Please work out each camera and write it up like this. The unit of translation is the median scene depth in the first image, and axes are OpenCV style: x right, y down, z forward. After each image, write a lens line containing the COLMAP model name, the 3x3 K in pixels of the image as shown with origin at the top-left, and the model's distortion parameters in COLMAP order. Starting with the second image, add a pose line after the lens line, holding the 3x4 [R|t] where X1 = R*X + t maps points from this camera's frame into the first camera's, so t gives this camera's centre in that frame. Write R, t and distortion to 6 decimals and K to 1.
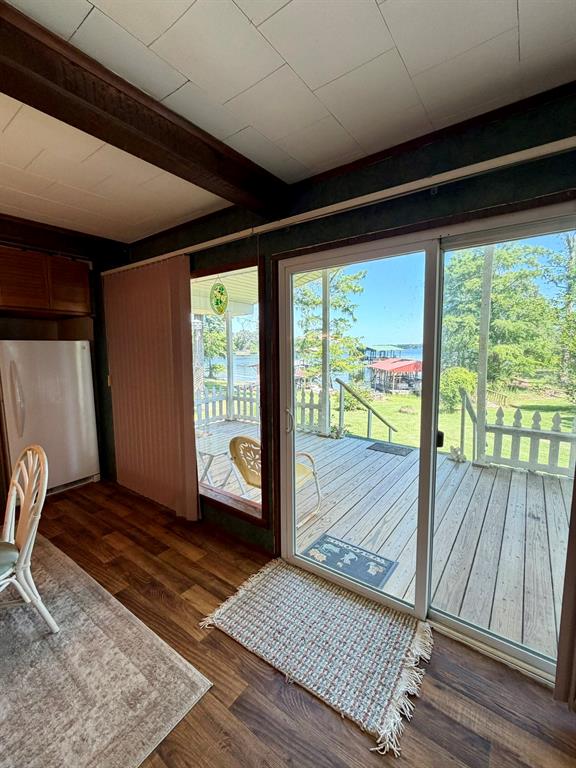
lens RADIAL K [[326.6, 0, 288.0], [0, 326.6, 384.0], [0, 0, 1]] dist [-0.001240, 0.000190]
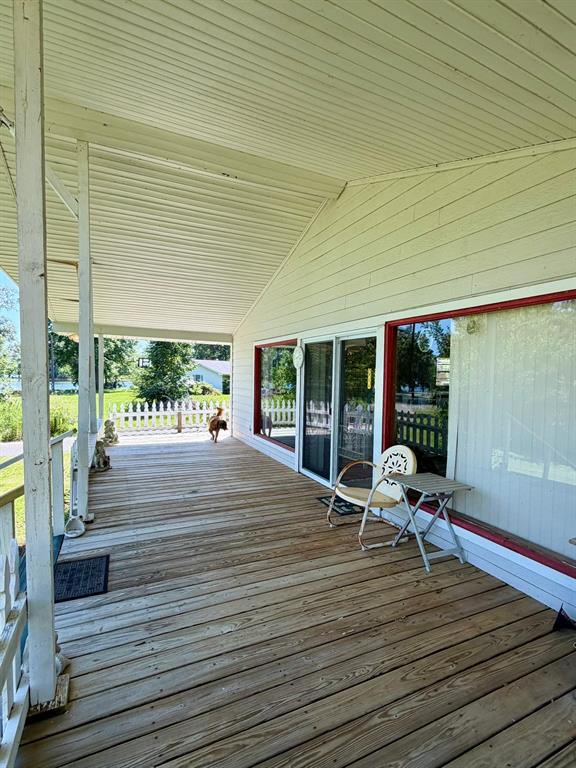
lens RADIAL K [[375.9, 0, 289.7], [0, 375.9, 387.7], [0, 0, 1]] dist [-0.002288, -0.000197]
pose [[-0.880089, -0.030529, 0.473825, -0.038394], [0.037469, 0.990353, 0.133405, -0.024880], [-0.473327, 0.135162, -0.870455, 0.221982]]
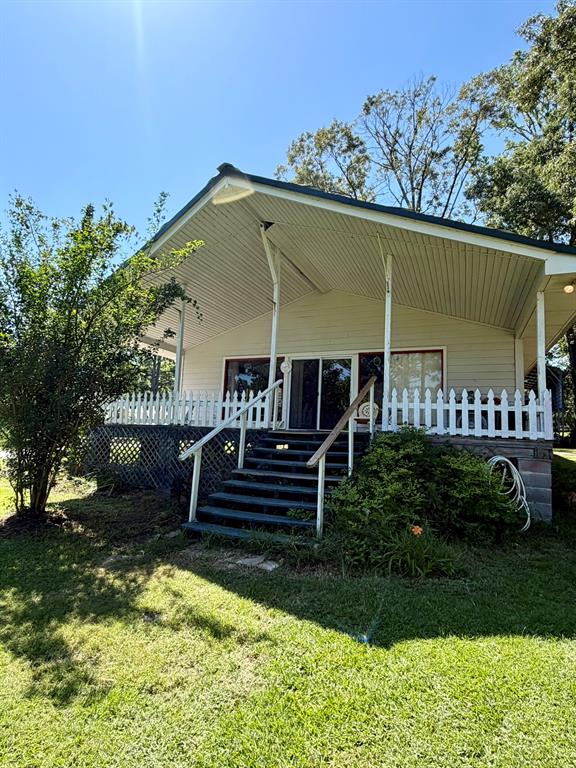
lens RADIAL K [[392.3, 0, 288.0], [0, 392.3, 384.0], [0, 0, 1]] dist [-0.000535, -0.000040]
pose [[-0.977597, -0.070675, -0.198264, 0.131809], [-0.067499, 0.997460, -0.022741, 0.011988], [0.199368, -0.008849, -0.979885, 0.416433]]
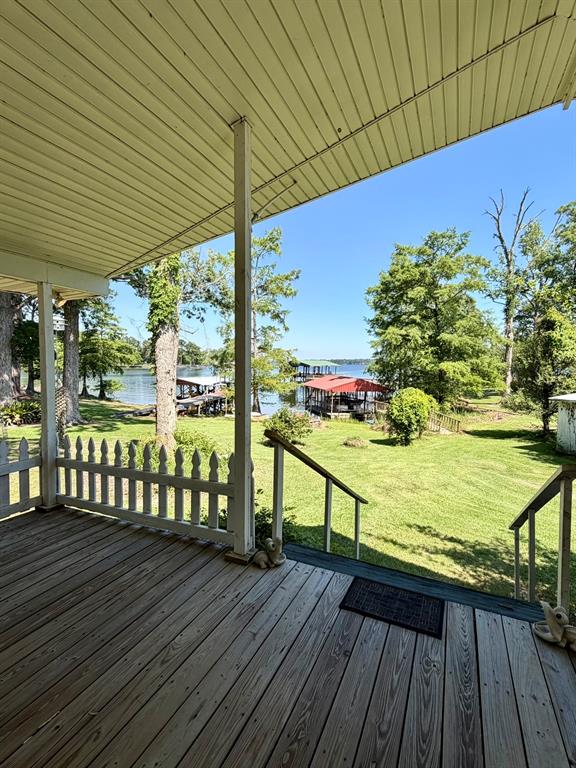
lens RADIAL K [[375.9, 0, 289.7], [0, 375.9, 387.7], [0, 0, 1]] dist [-0.002288, -0.000197]
pose [[0.977296, 0.001113, 0.211874, 0.013233], [0.007730, 0.999133, -0.040902, -0.010257], [-0.211736, 0.041611, 0.976441, 0.092463]]
